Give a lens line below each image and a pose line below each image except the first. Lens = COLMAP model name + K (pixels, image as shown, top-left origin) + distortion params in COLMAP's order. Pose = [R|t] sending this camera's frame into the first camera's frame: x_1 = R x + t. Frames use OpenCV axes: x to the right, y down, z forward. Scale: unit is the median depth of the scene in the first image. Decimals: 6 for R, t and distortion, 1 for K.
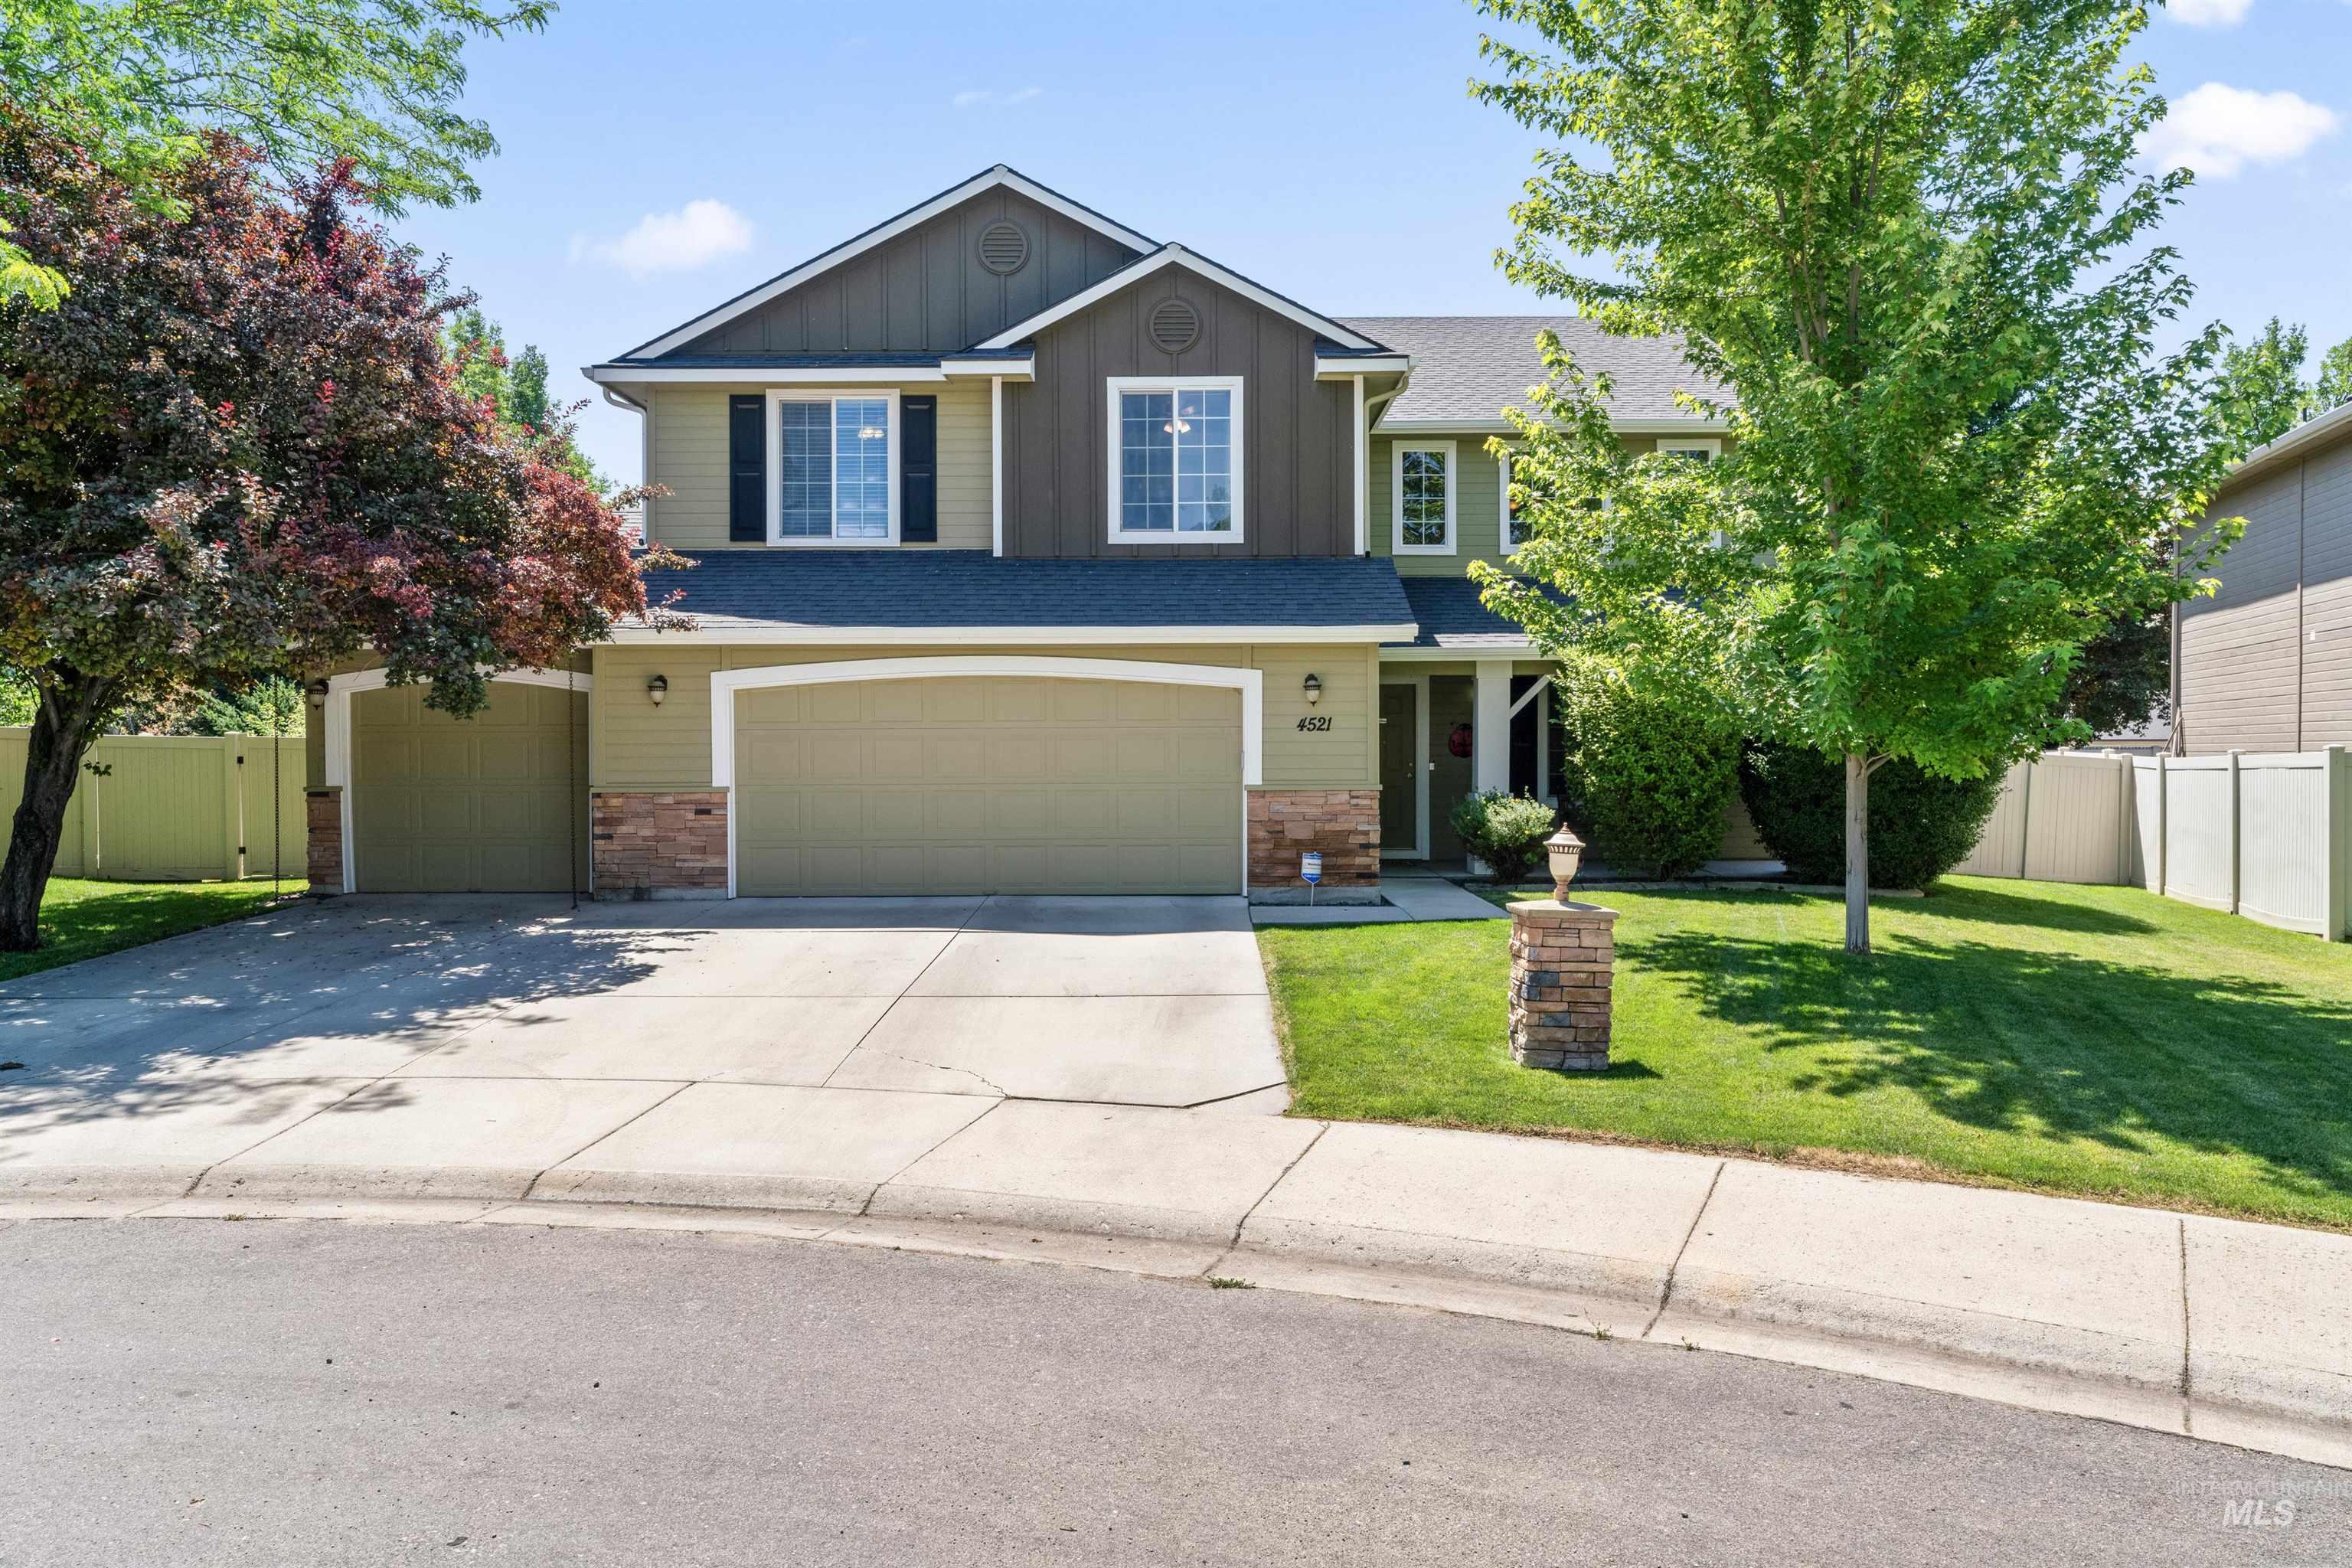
lens RADIAL K [[1627.4, 0, 1176.7], [0, 1627.4, 782.1], [0, 0, 1]] dist [-0.003971, -0.000136]
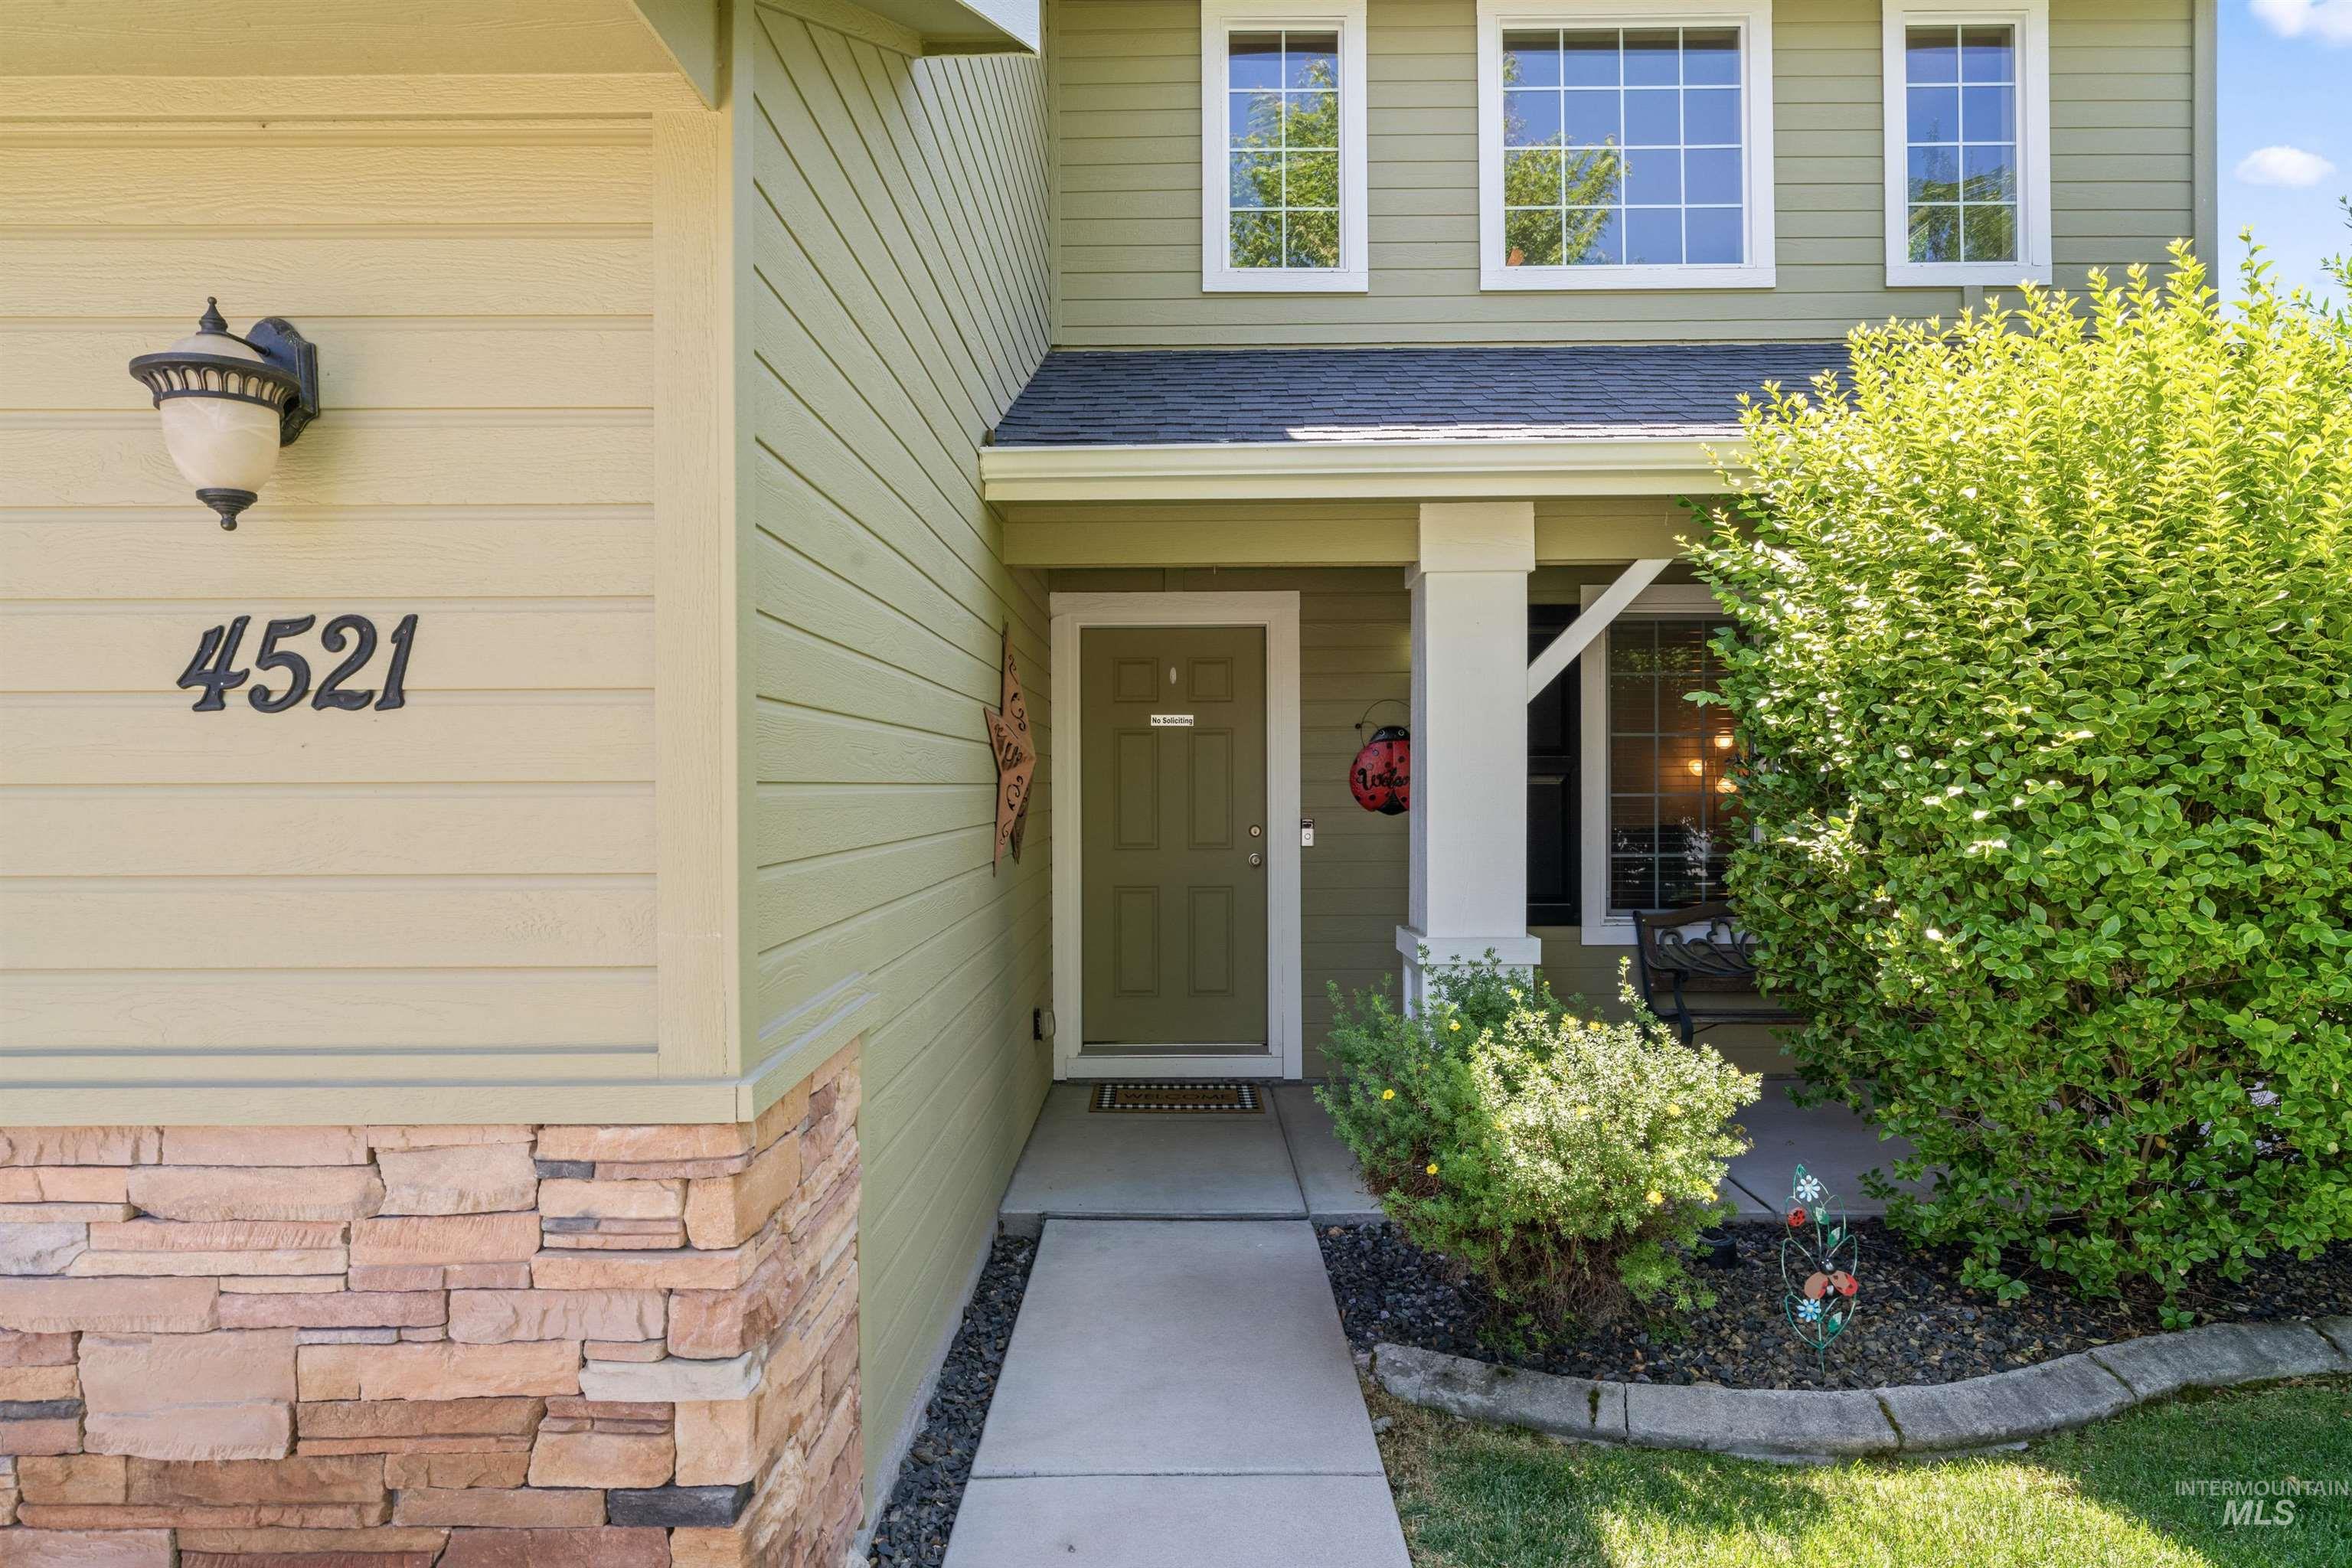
lens RADIAL K [[1312.8, 0, 1175.5], [0, 1312.8, 782.7], [0, 0, 1]] dist [0.000068, -0.000210]
pose [[0.999988, -0.002002, -0.004414, 0.148936], [0.001933, 0.999877, -0.015553, -0.020938], [0.004445, 0.015545, 0.999869, 0.806042]]
